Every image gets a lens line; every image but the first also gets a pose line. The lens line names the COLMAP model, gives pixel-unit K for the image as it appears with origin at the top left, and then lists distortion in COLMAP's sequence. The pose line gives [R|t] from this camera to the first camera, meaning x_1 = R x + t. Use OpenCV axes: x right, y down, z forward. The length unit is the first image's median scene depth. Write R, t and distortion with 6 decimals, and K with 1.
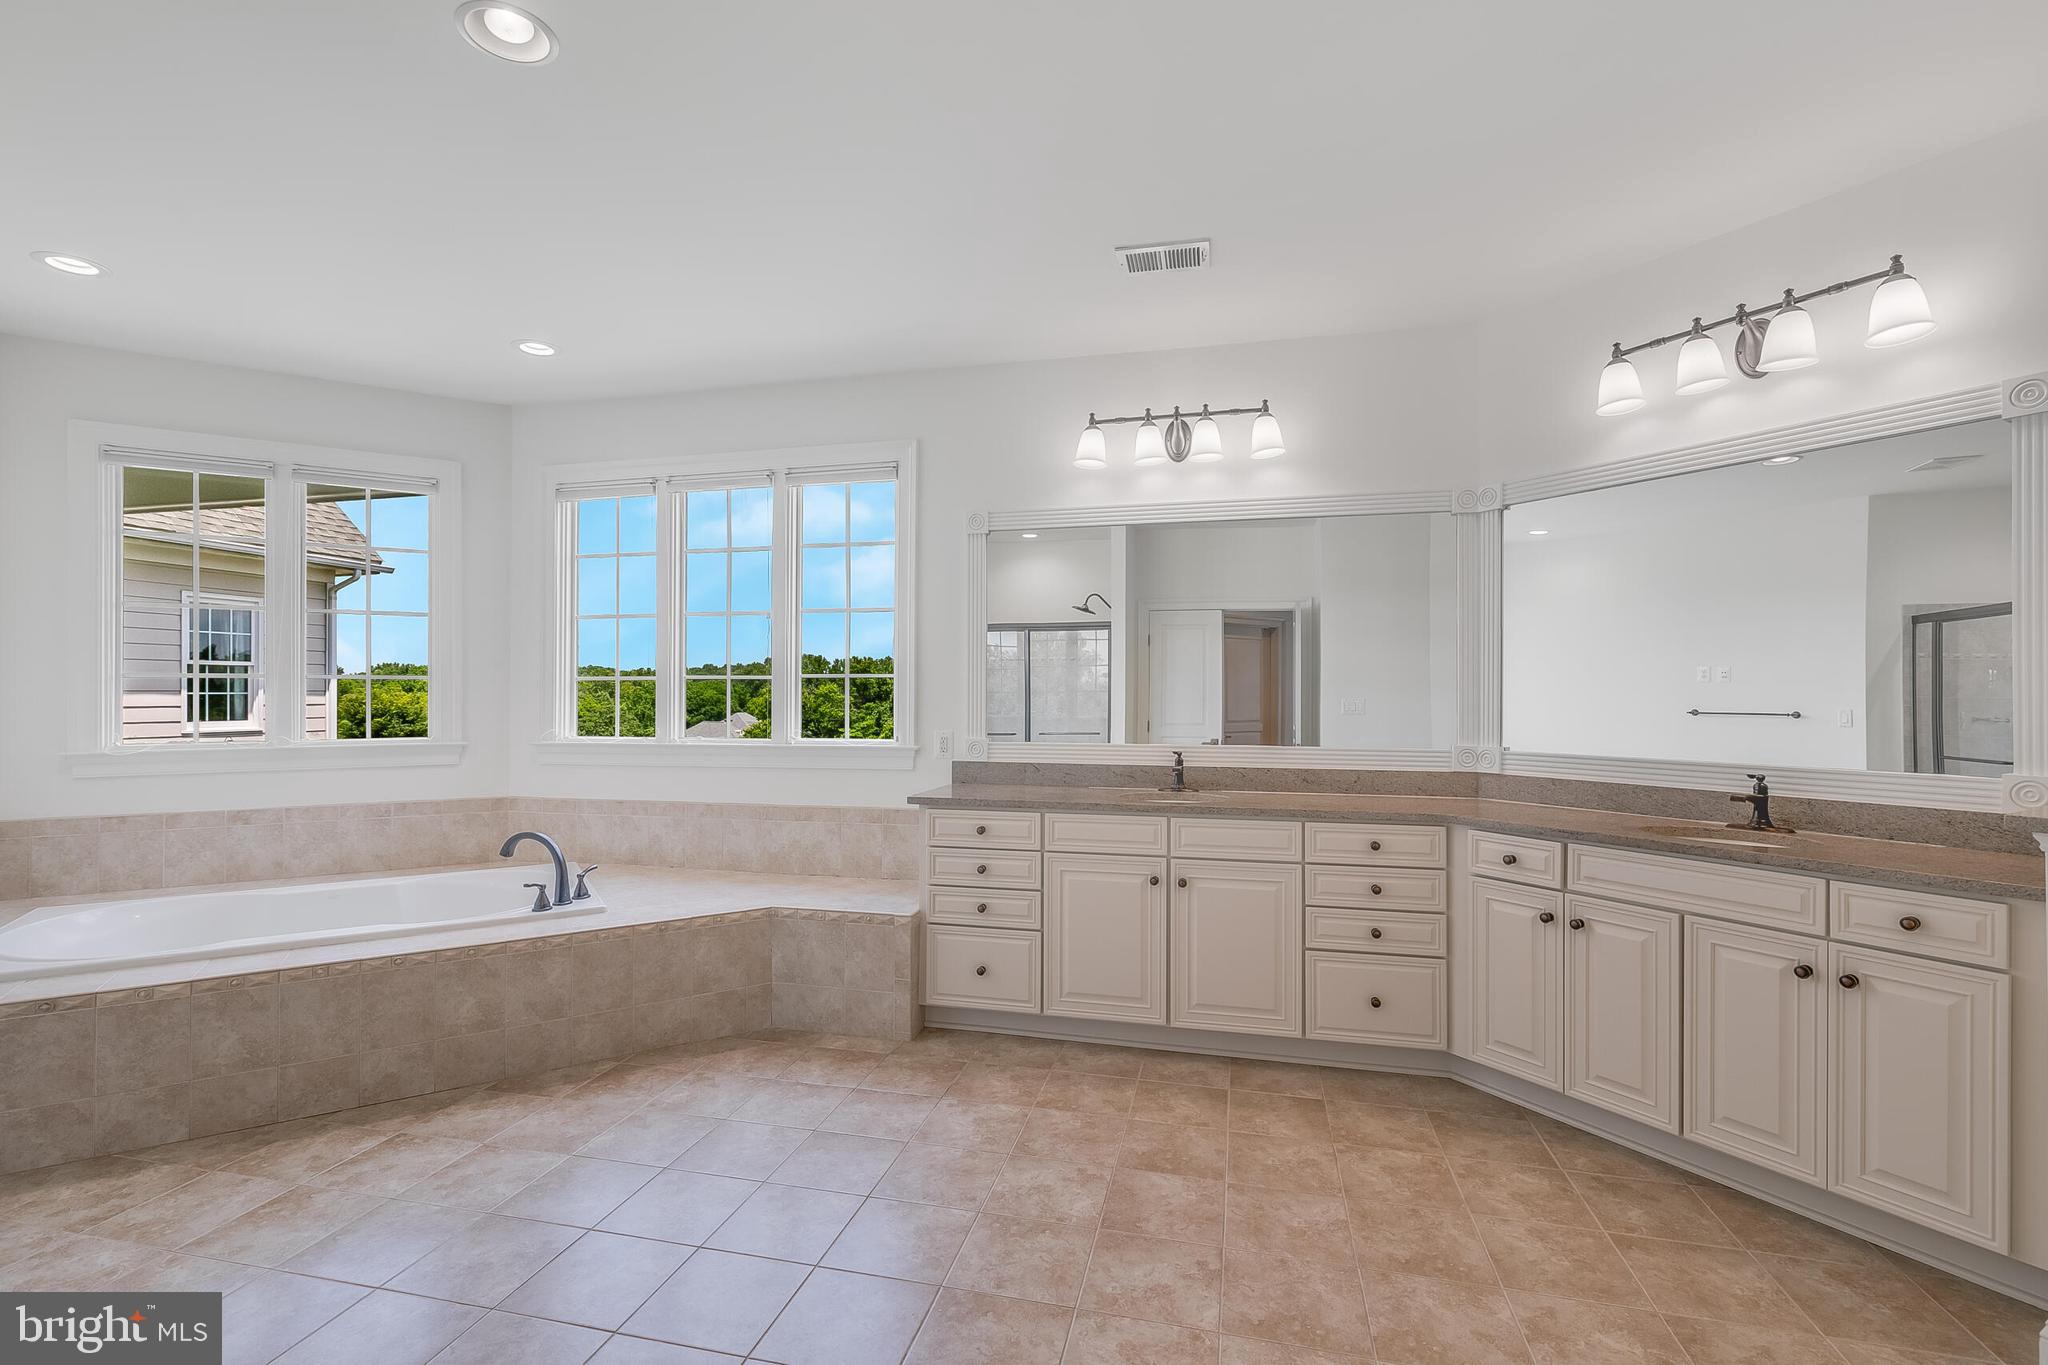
lens RADIAL K [[929.1, 0, 1033.5], [0, 929.1, 702.6], [0, 0, 1]] dist [-0.000145, 0.004447]
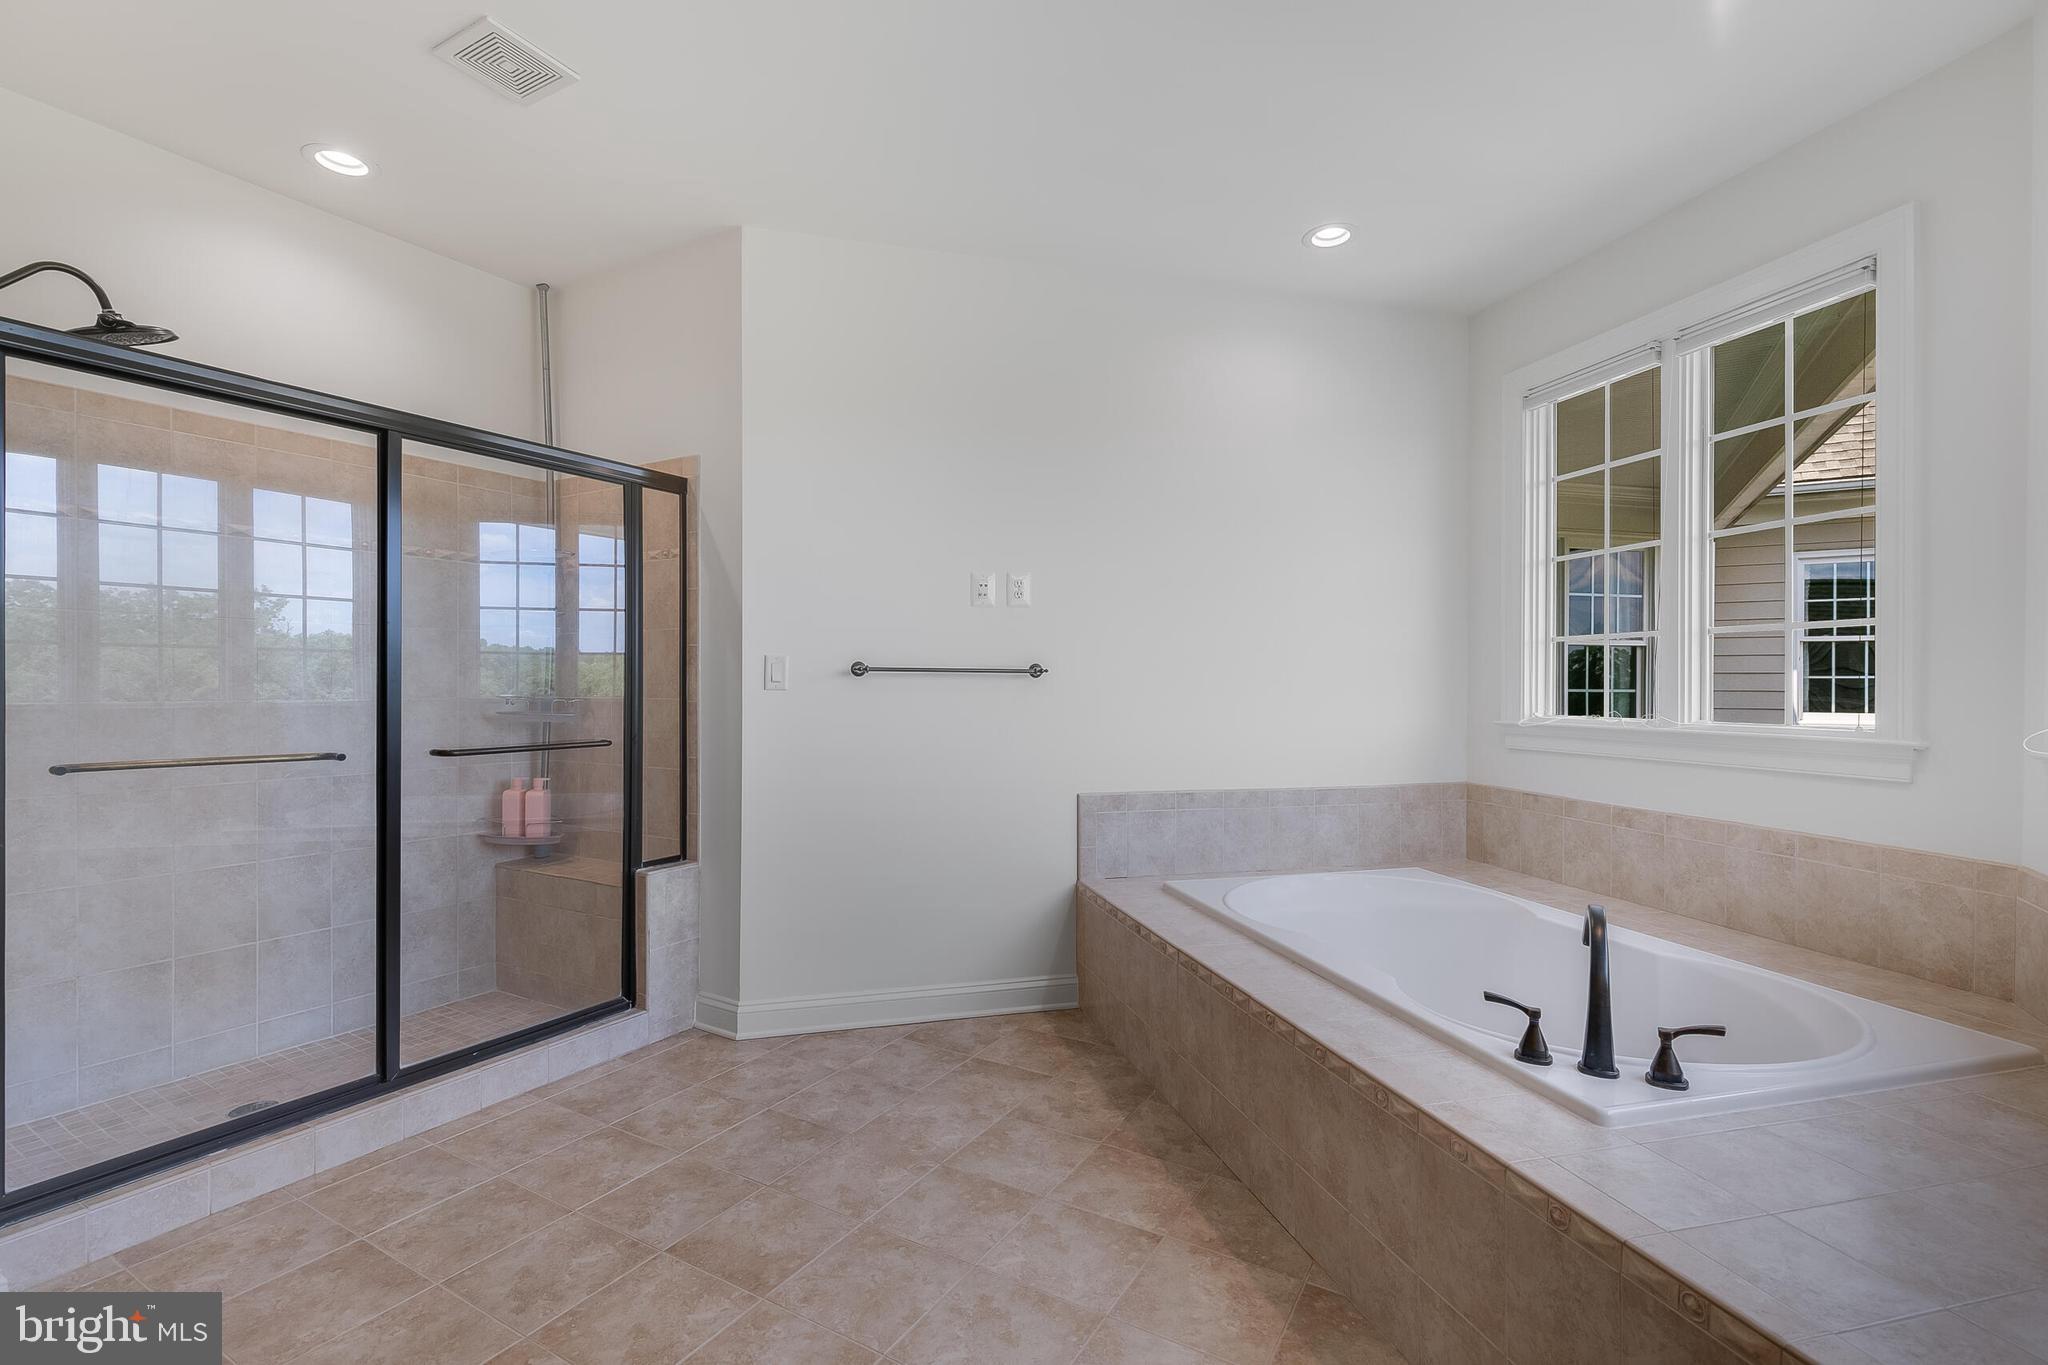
lens RADIAL K [[929.1, 0, 1033.5], [0, 929.1, 702.6], [0, 0, 1]] dist [-0.000145, 0.004447]
pose [[-0.299412, 0.016737, -0.953977, 0.032535], [-0.014753, 0.999645, 0.022168, 0.021438], [0.954010, 0.020711, -0.299059, 0.877065]]
